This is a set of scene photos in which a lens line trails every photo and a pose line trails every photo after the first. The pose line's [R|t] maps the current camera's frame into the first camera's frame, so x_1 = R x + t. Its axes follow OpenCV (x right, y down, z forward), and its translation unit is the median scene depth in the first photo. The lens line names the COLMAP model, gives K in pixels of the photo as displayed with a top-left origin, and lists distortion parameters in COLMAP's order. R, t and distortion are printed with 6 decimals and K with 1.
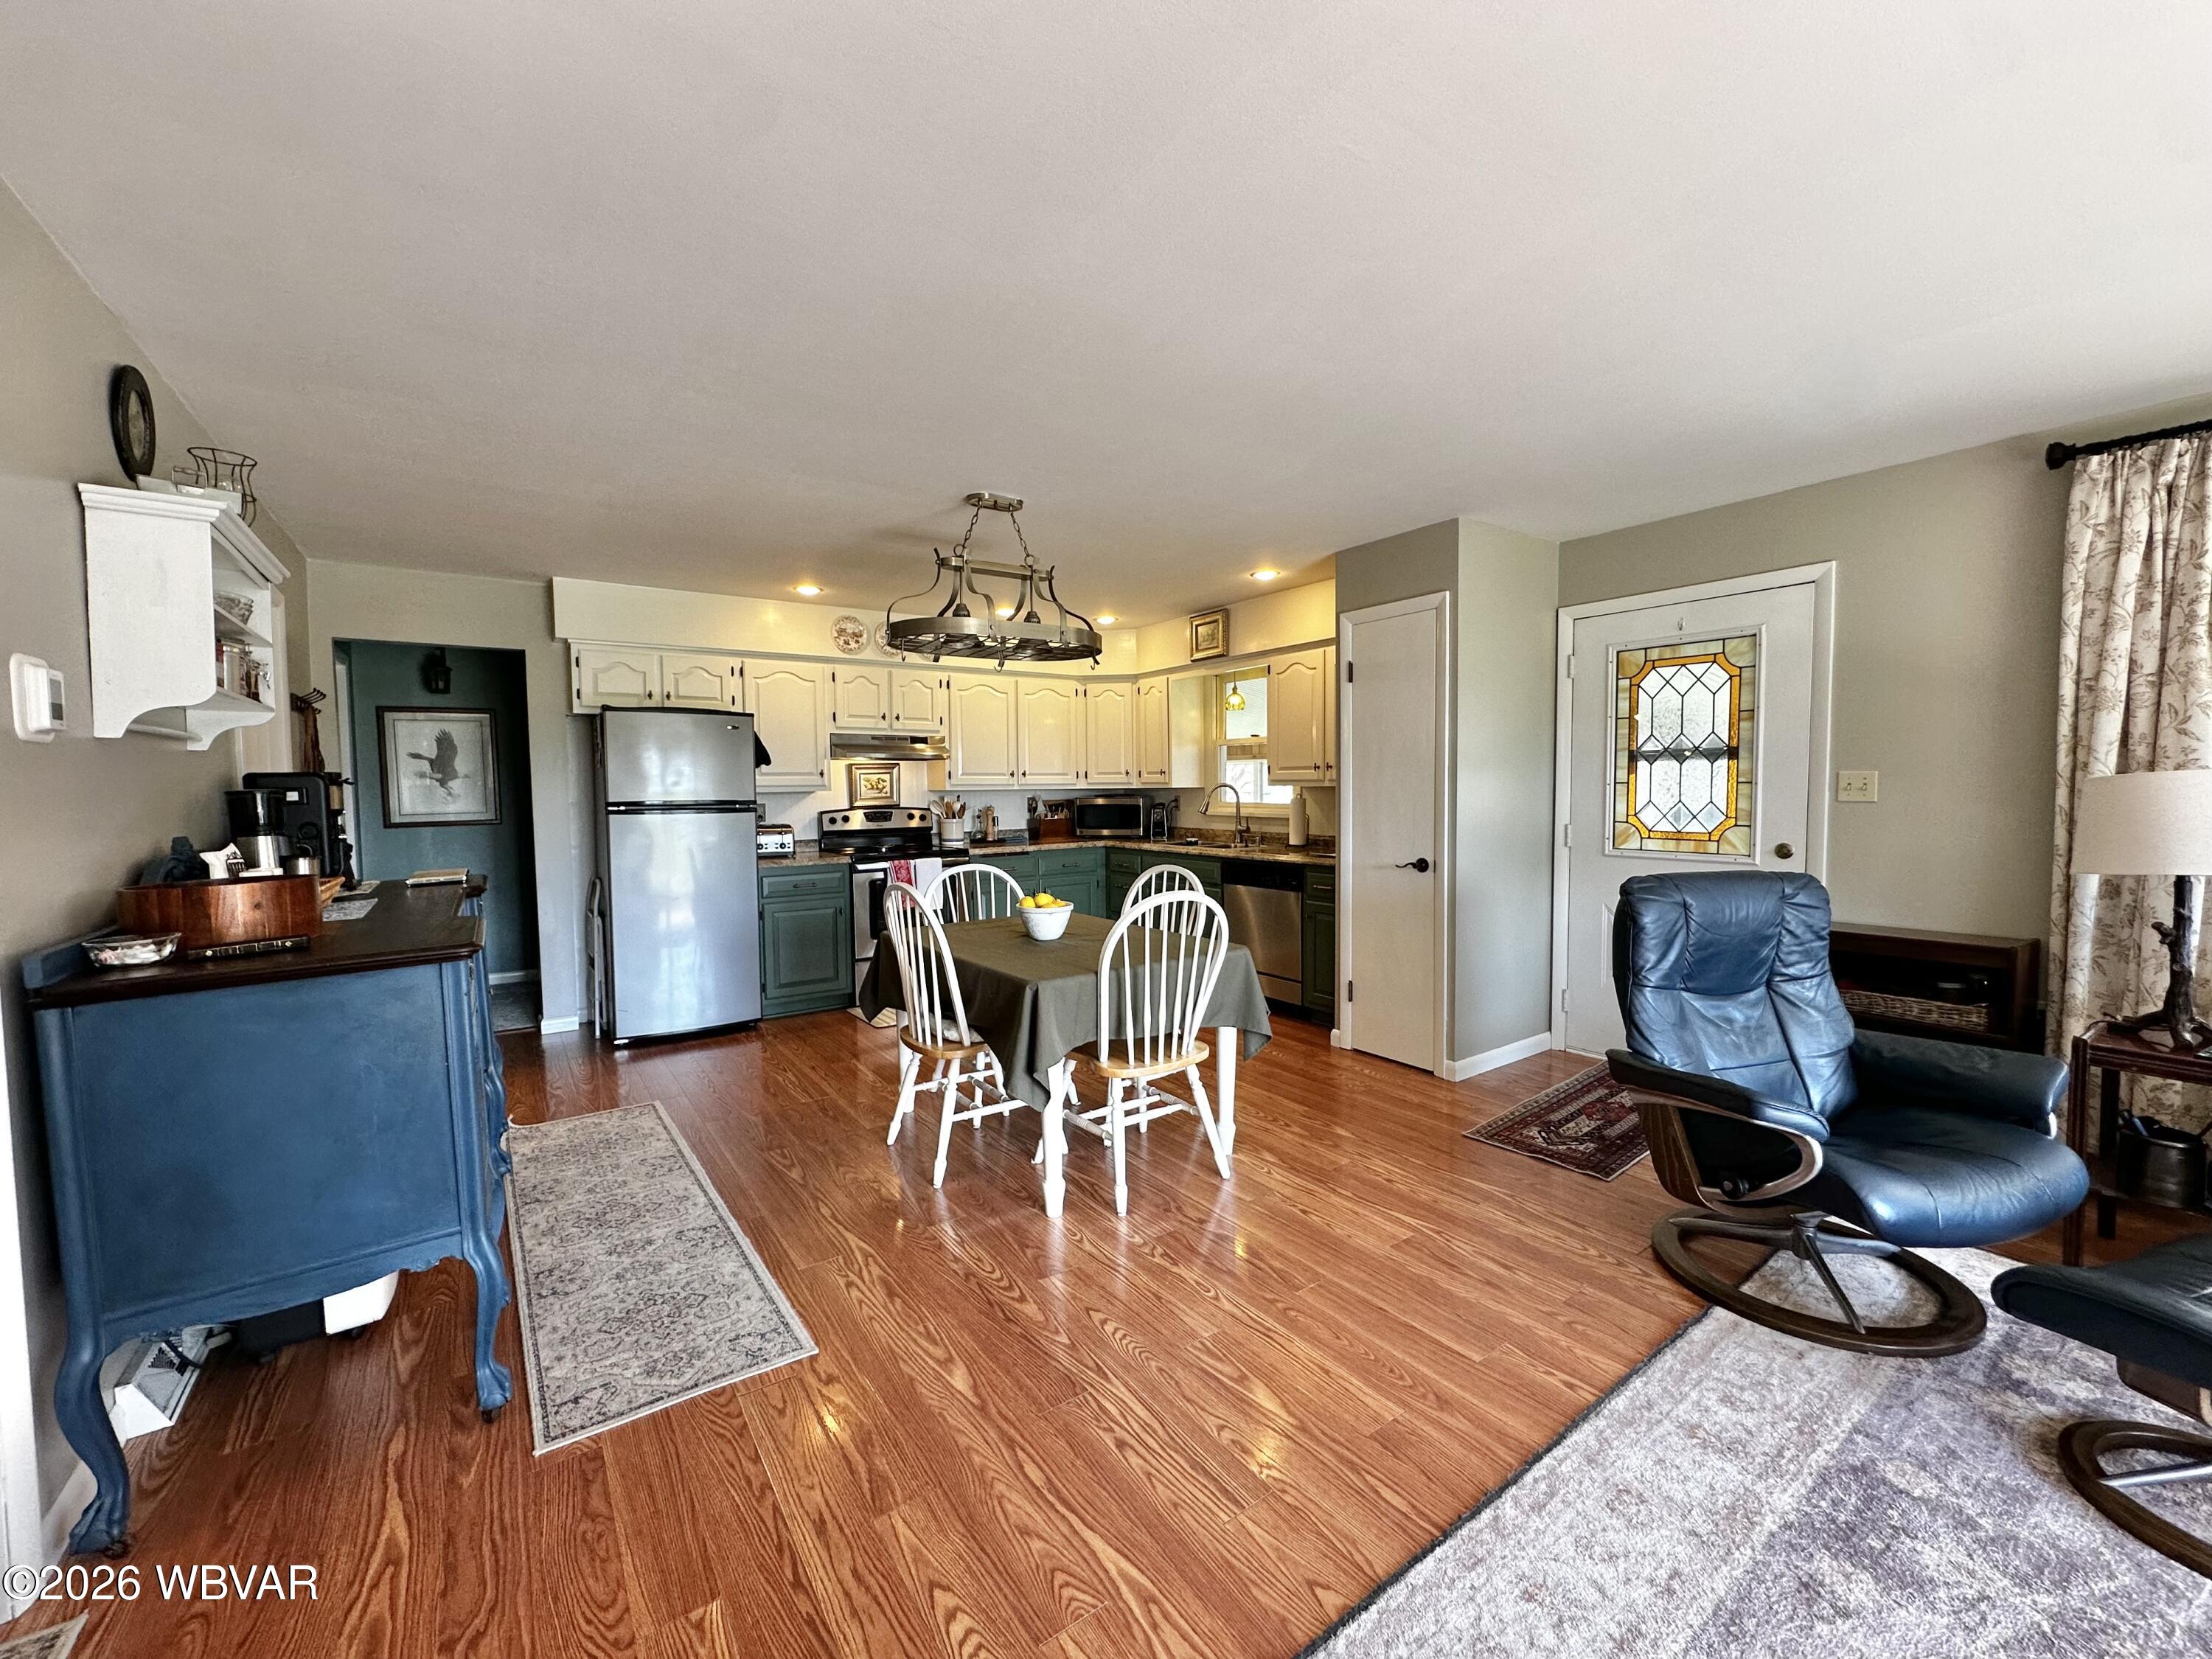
lens RADIAL K [[882.3, 0, 1106.1], [0, 882.3, 831.1], [0, 0, 1]] dist [-0.003171, 0.000669]
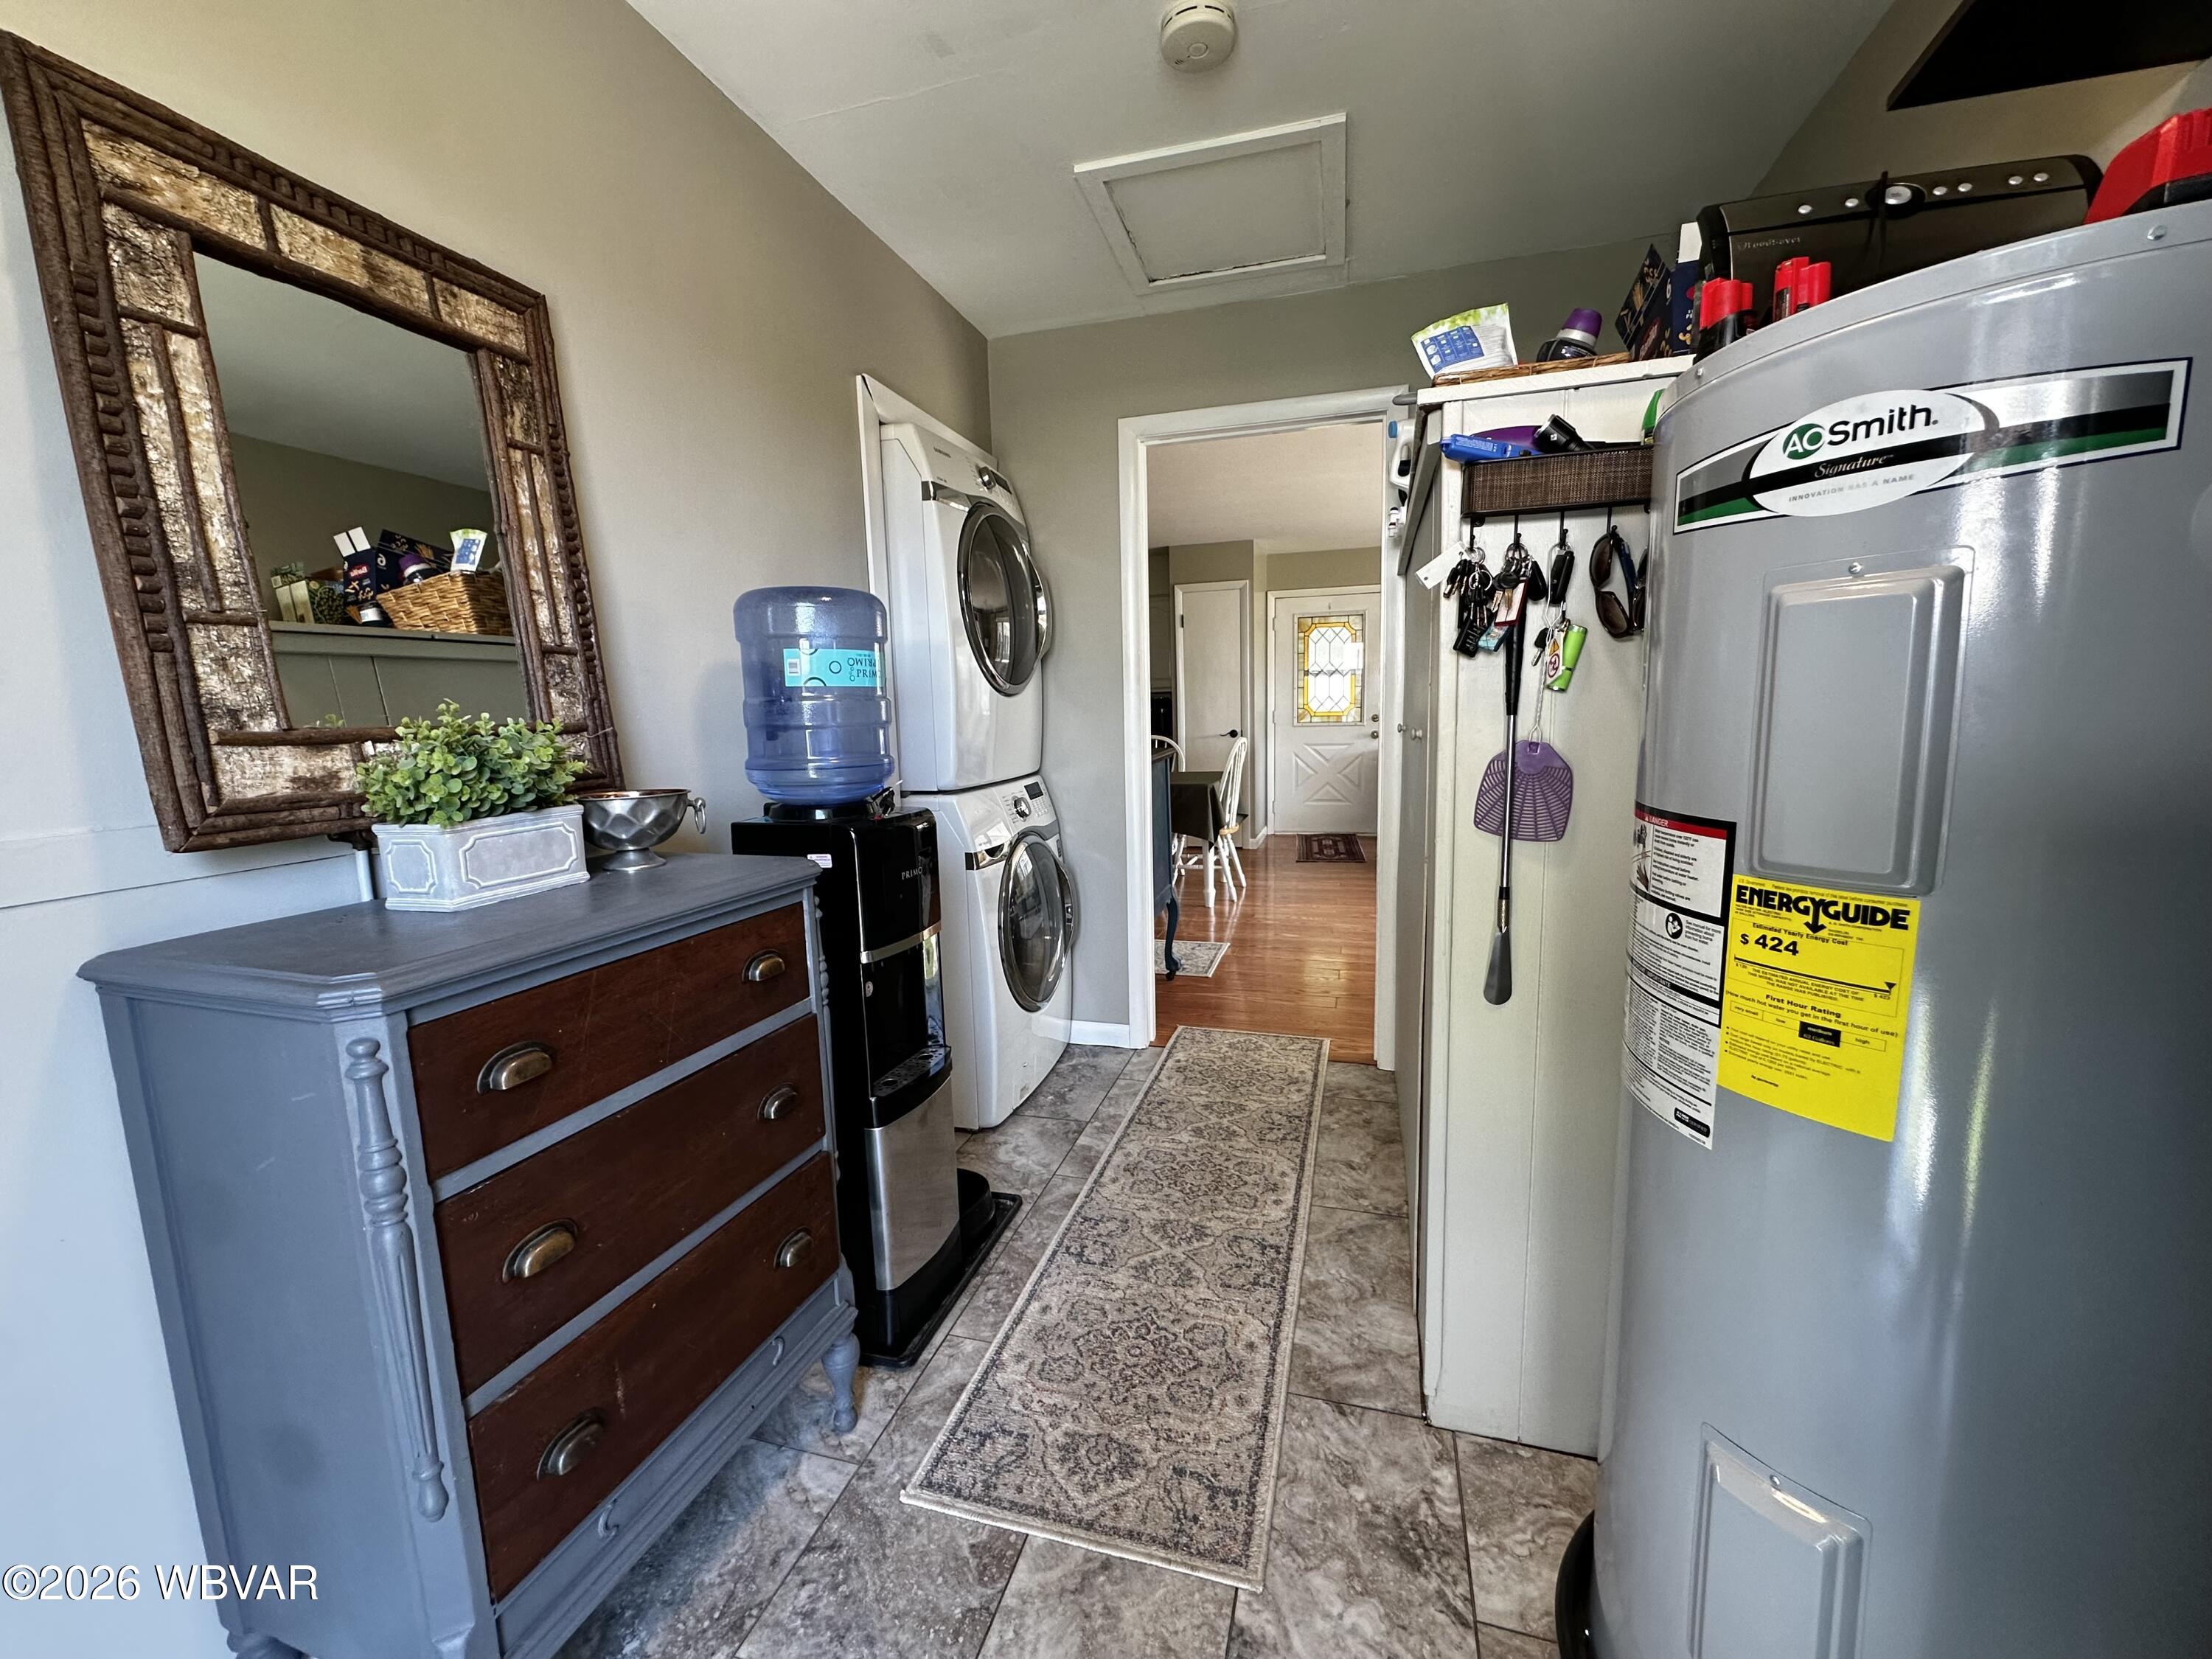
lens RADIAL K [[882.3, 0, 1106.1], [0, 882.3, 831.1], [0, 0, 1]] dist [-0.003171, 0.000669]
pose [[0.779167, -0.098600, 0.619013, -0.913152], [0.049542, 0.994148, 0.095995, 0.047775], [-0.624855, -0.044129, 0.779492, -0.229132]]
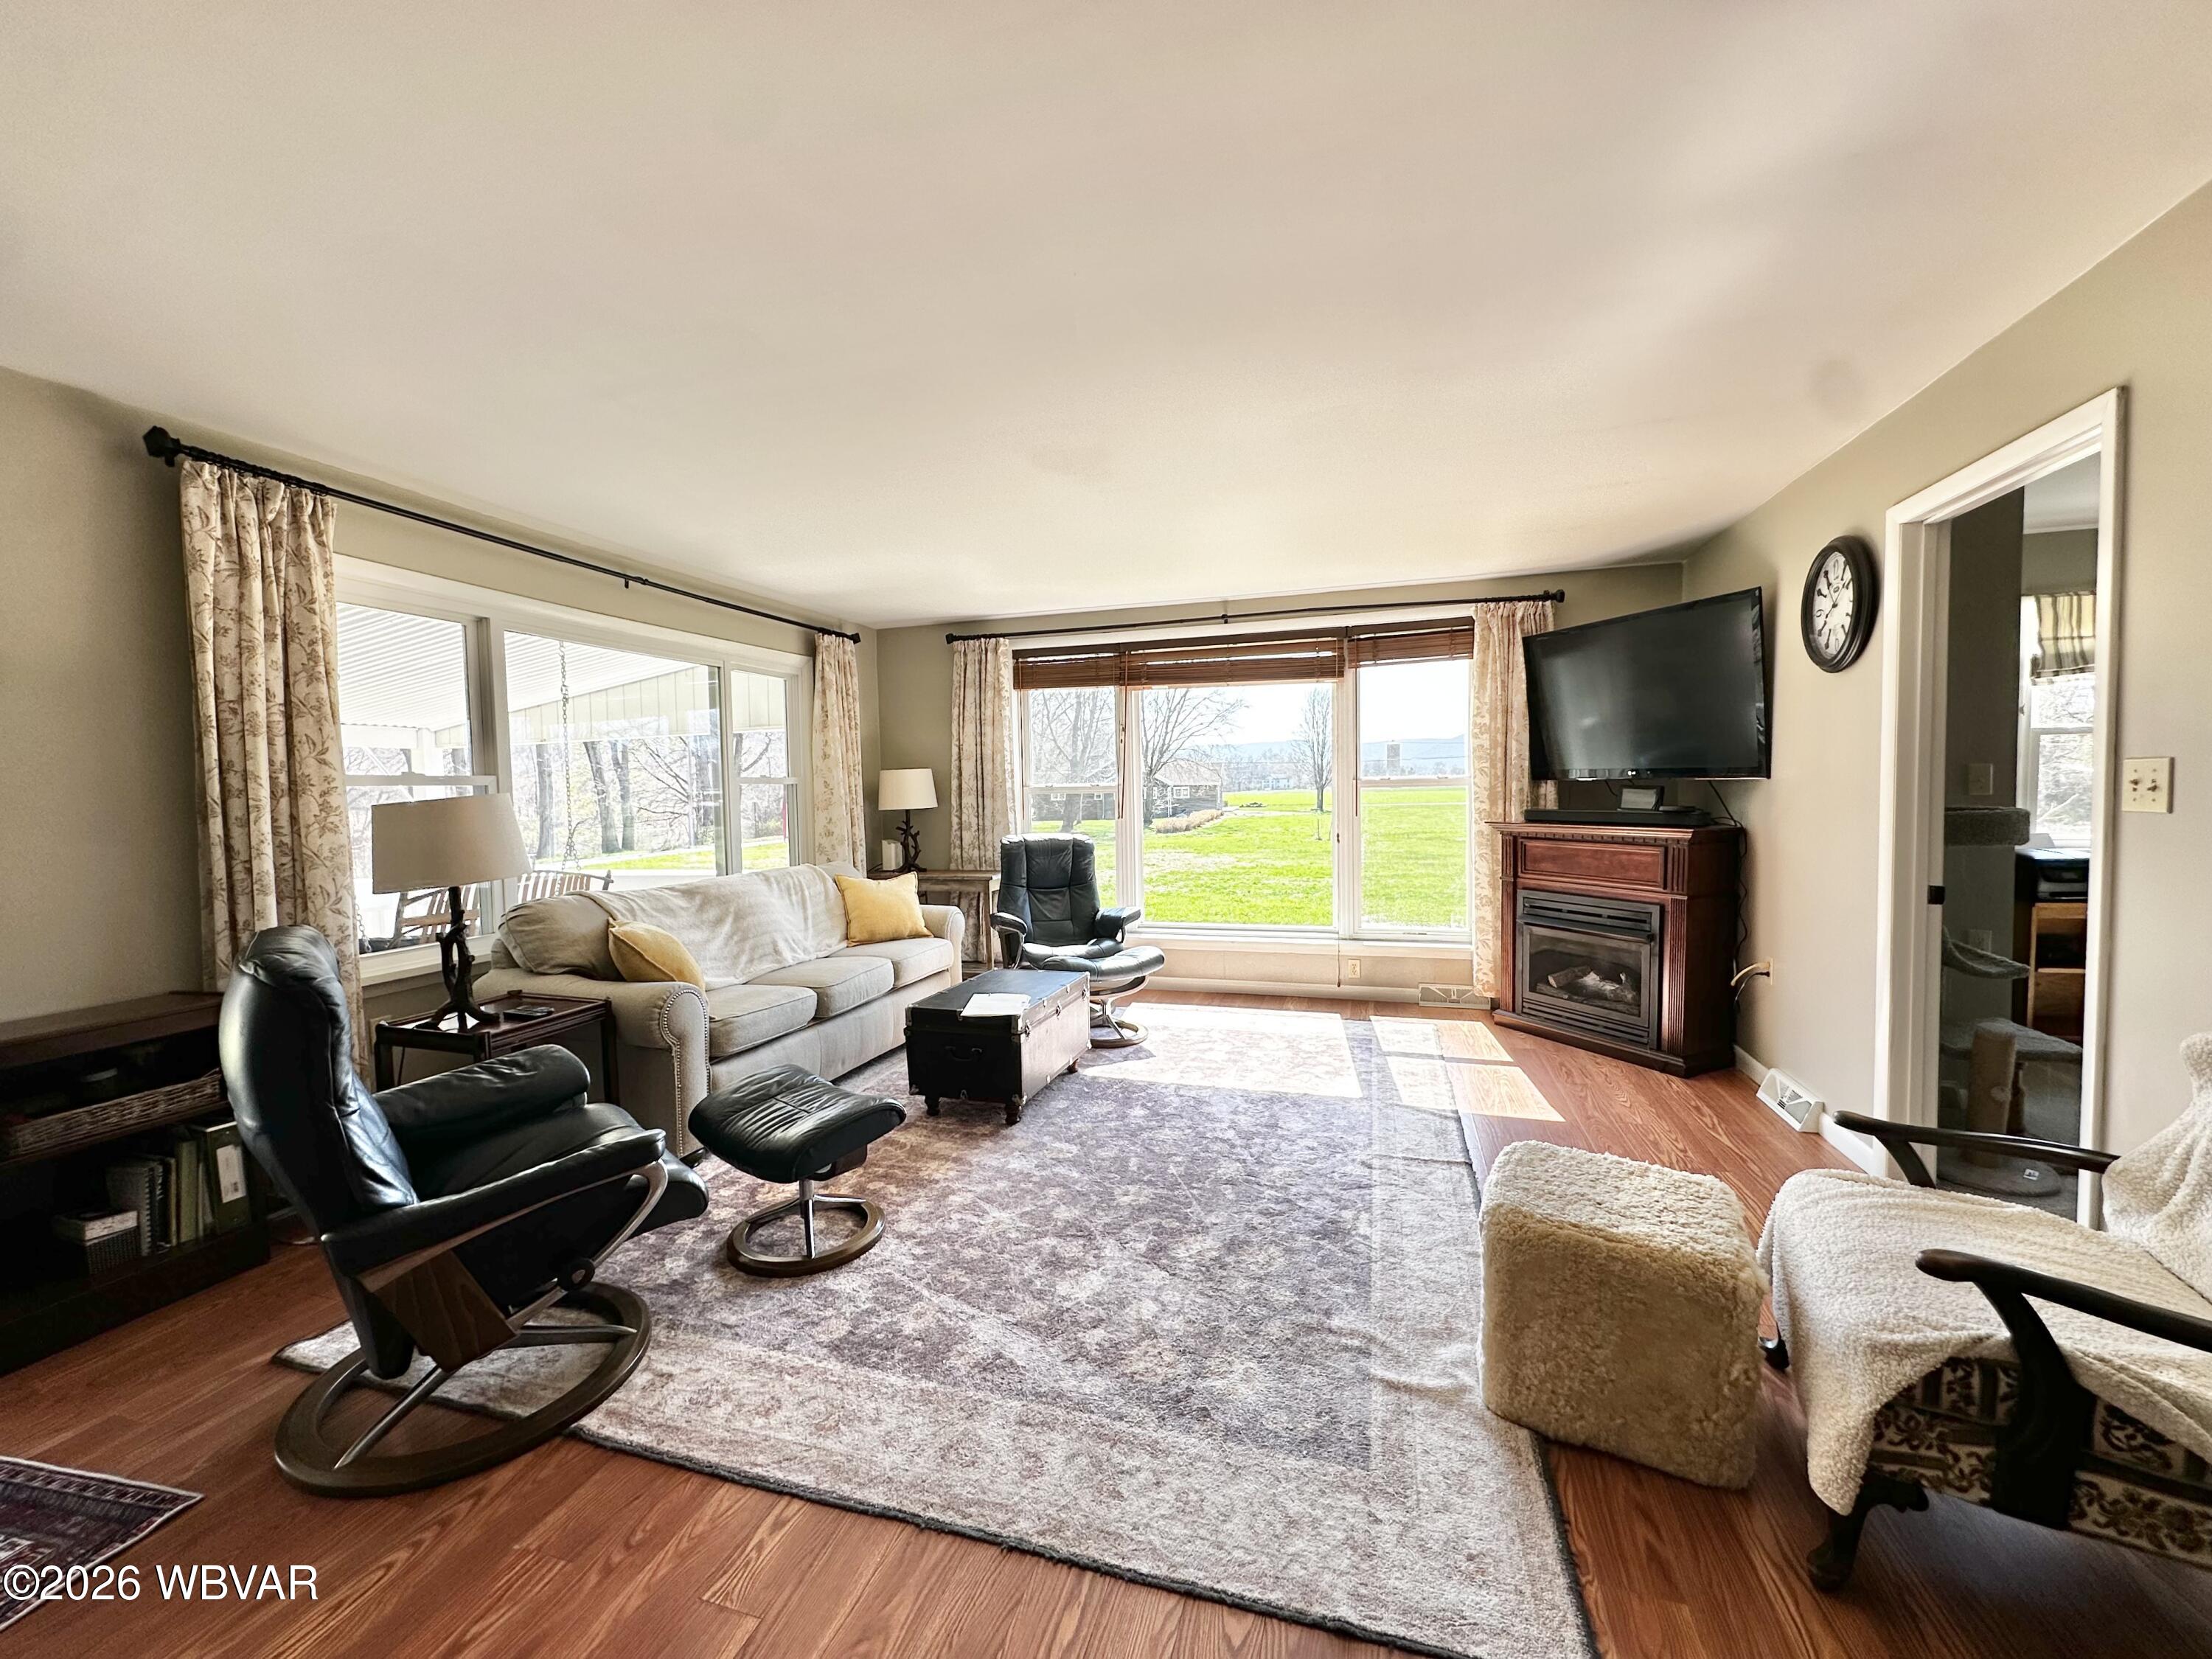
lens RADIAL K [[882.3, 0, 1106.1], [0, 882.3, 831.1], [0, 0, 1]] dist [-0.003171, 0.000669]
pose [[-0.611326, -0.015521, 0.791226, -0.137146], [0.068054, 0.995073, 0.072101, -0.024245], [-0.788447, 0.097923, -0.607258, 0.545138]]
